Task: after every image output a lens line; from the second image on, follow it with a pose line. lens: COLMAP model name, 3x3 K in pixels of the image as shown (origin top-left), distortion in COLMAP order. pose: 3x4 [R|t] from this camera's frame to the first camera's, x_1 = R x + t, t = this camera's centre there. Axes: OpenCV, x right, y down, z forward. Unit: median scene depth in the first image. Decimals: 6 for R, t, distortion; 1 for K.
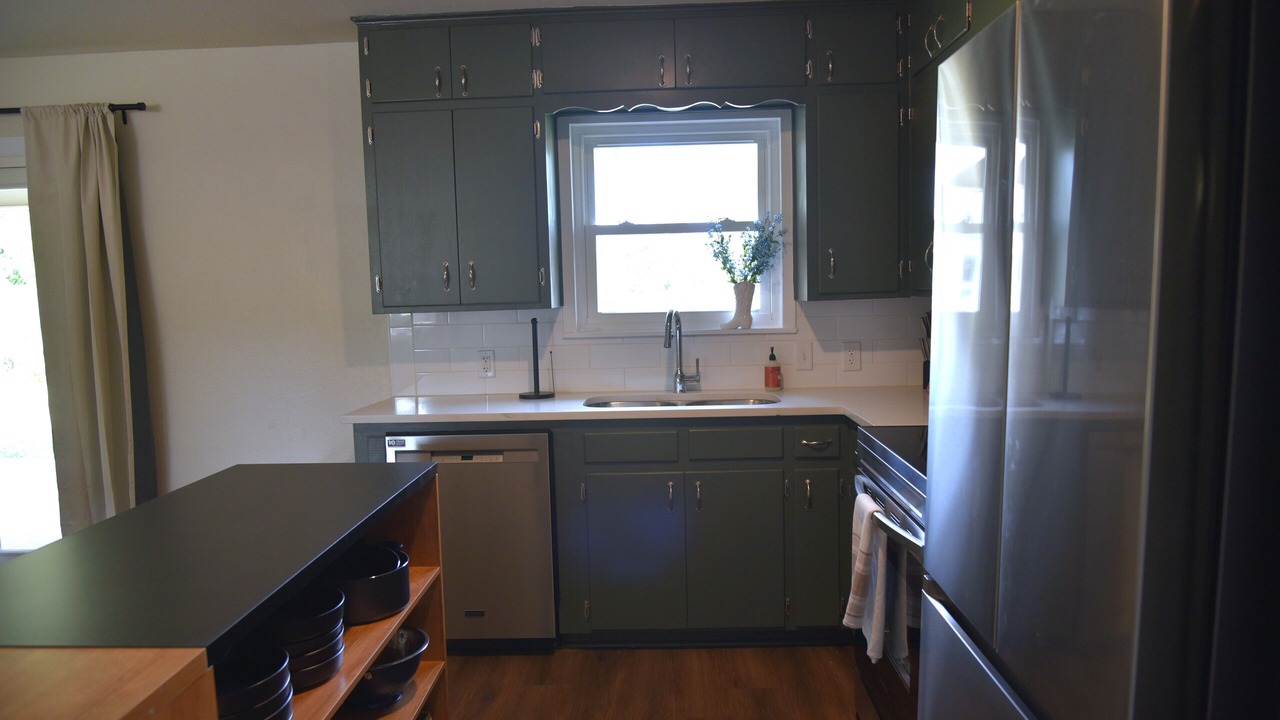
lens RADIAL K [[831.9, 0, 639.9], [0, 831.9, 364.8], [0, 0, 1]] dist [-0.077688, -0.000559]
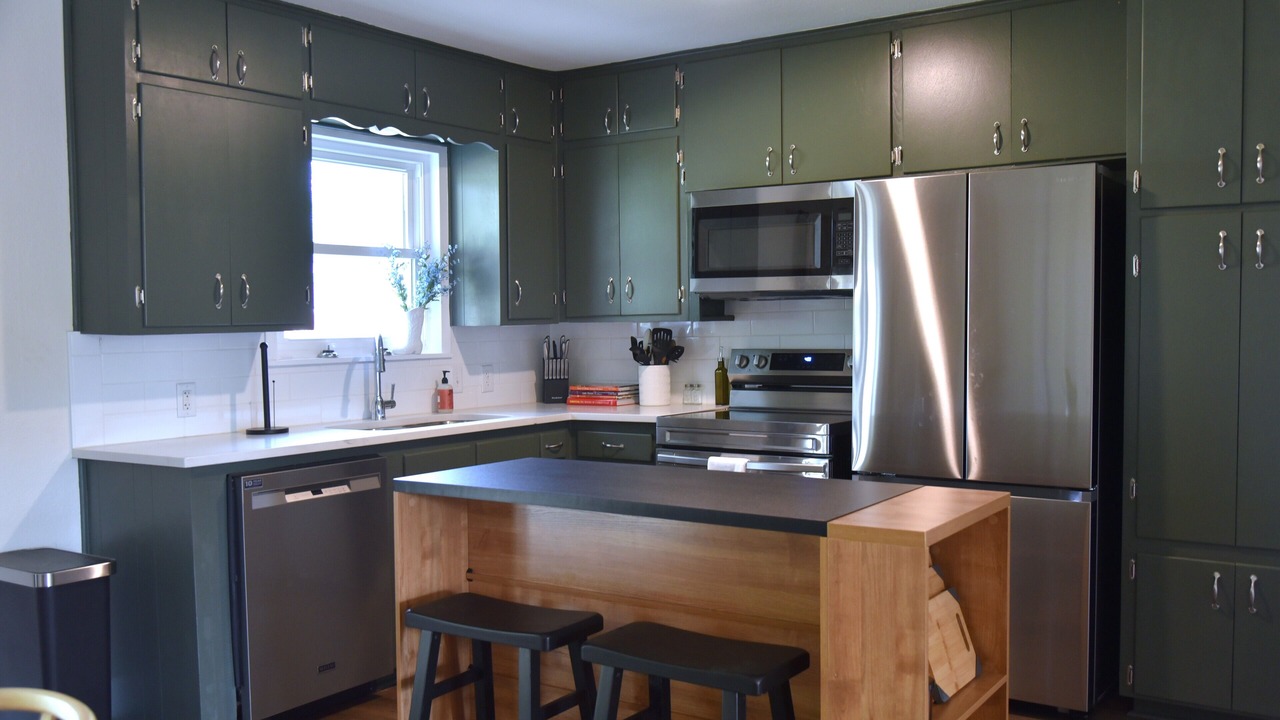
lens RADIAL K [[1136.6, 0, 634.5], [0, 1136.6, 370.9], [0, 0, 1]] dist [-0.046393, 0.008016]
pose [[0.535050, -0.017474, 0.844640, -0.914993], [0.072139, 0.997079, -0.025069, 0.031495], [-0.841735, 0.074345, 0.534748, 0.033749]]
